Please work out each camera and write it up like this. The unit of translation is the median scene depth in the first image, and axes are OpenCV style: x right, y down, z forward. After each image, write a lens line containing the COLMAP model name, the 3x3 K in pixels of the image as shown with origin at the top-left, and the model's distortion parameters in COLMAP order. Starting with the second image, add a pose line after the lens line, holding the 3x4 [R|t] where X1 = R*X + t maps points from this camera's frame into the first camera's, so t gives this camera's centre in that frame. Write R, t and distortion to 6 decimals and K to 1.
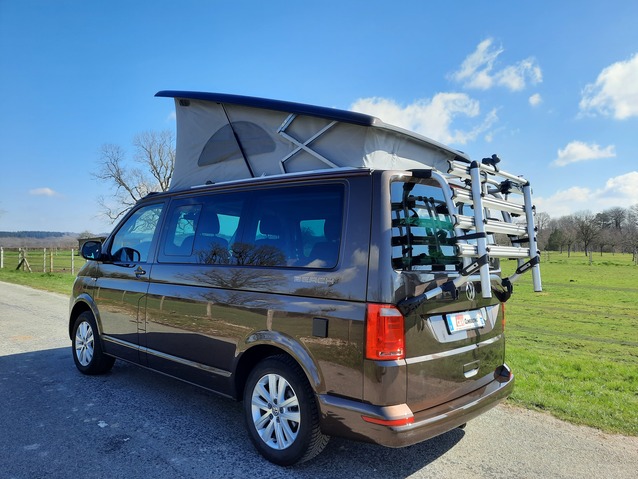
lens RADIAL K [[467.0, 0, 319.0], [0, 467.0, 239.5], [0, 0, 1]] dist [0.003237, 0.000430]
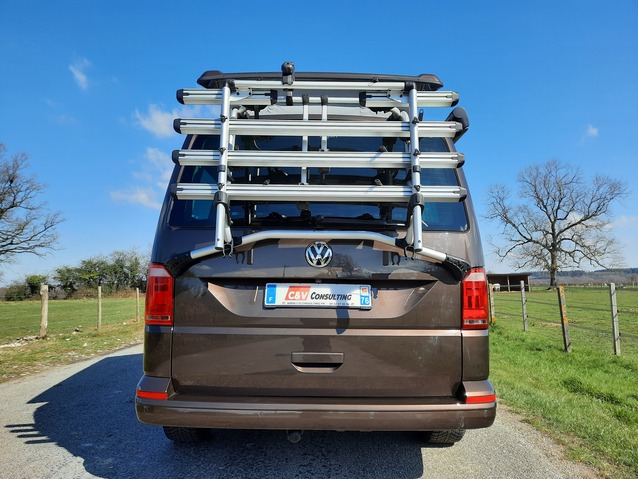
lens RADIAL K [[467.0, 0, 319.0], [0, 467.0, 239.5], [0, 0, 1]] dist [0.003237, 0.000430]
pose [[0.674171, -0.095856, -0.732329, 0.659156], [0.032485, 0.994431, -0.100258, 0.123725], [0.737861, 0.043801, 0.673530, 0.392111]]
